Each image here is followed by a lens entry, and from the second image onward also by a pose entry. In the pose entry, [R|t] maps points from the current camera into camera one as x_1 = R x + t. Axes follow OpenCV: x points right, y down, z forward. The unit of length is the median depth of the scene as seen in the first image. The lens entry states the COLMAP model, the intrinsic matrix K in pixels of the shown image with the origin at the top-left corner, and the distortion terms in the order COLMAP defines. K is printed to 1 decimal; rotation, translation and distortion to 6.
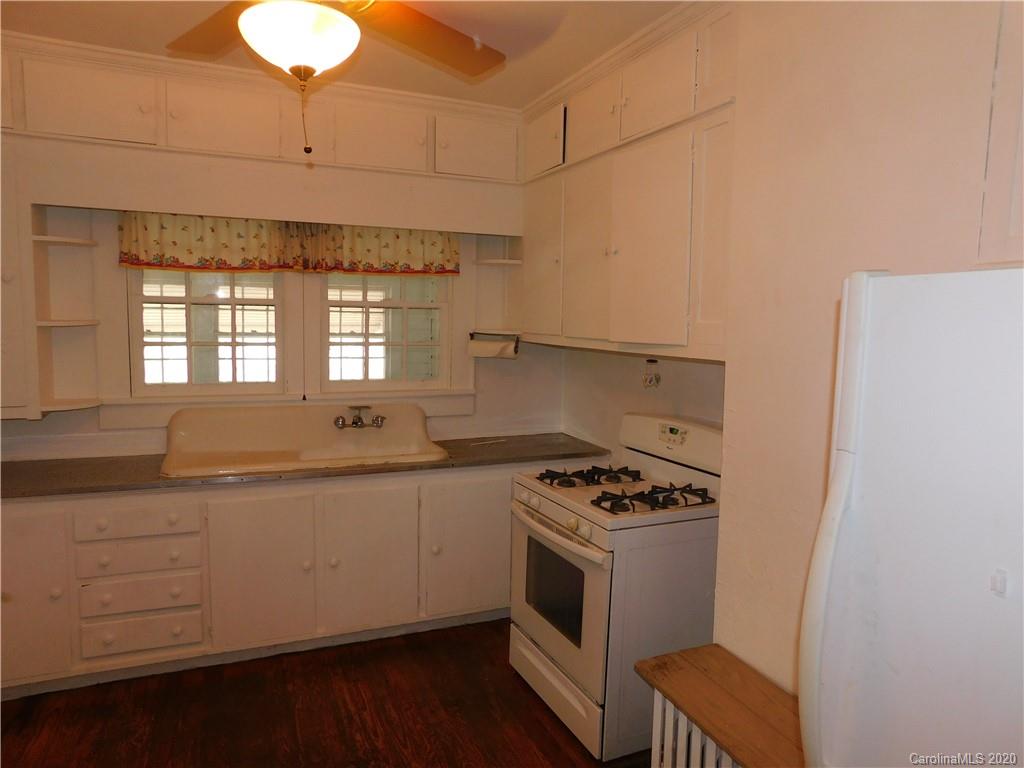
lens RADIAL K [[680.5, 0, 512.0], [0, 680.5, 384.0], [0, 0, 1]] dist [-0.067467, 0.058620]
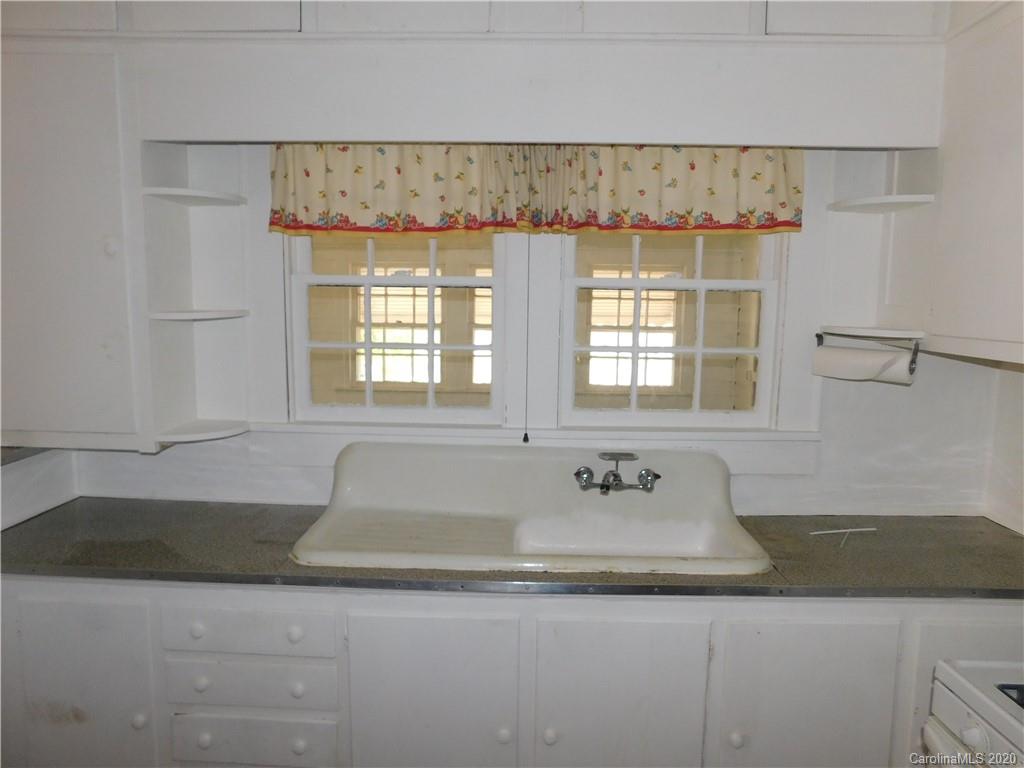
lens RADIAL K [[680.5, 0, 512.0], [0, 680.5, 384.0], [0, 0, 1]] dist [-0.067467, 0.058620]
pose [[0.908067, 0.042918, -0.416620, -0.064155], [-0.036349, 0.999058, 0.023691, -0.041512], [0.417244, -0.006370, 0.908772, 0.433110]]
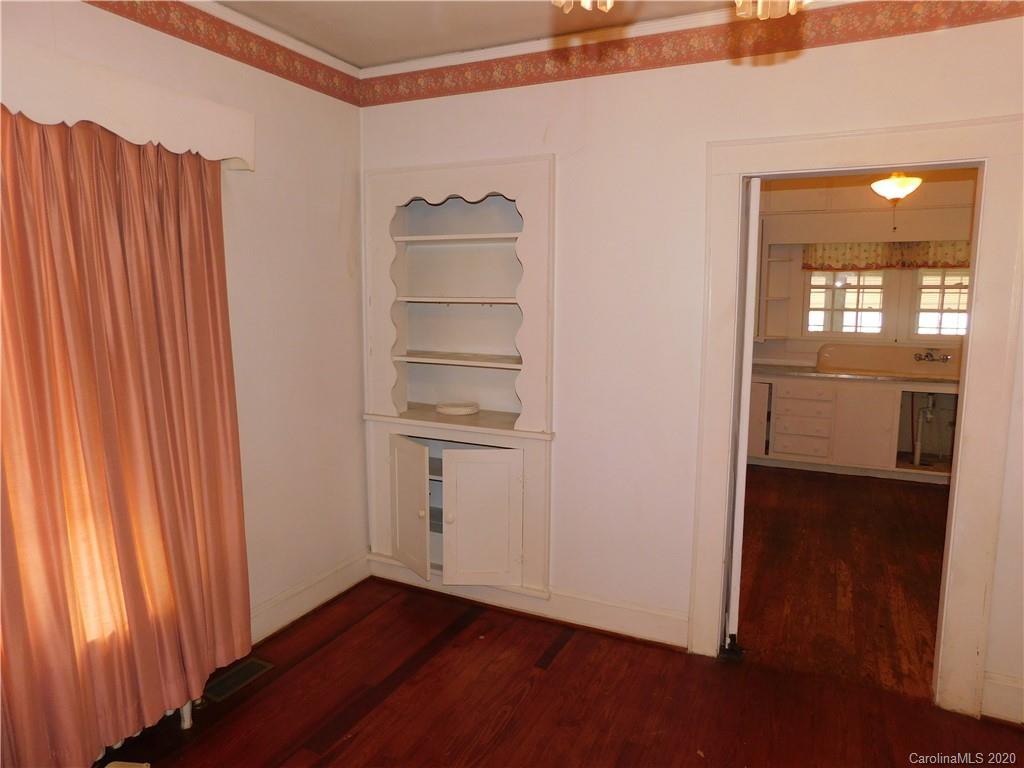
lens RADIAL K [[680.5, 0, 512.0], [0, 680.5, 384.0], [0, 0, 1]] dist [-0.067467, 0.058620]
pose [[0.656847, 0.078896, -0.749885, 0.353595], [-0.063104, 0.996774, 0.049597, 0.109844], [0.751379, 0.014743, 0.659706, -0.904845]]
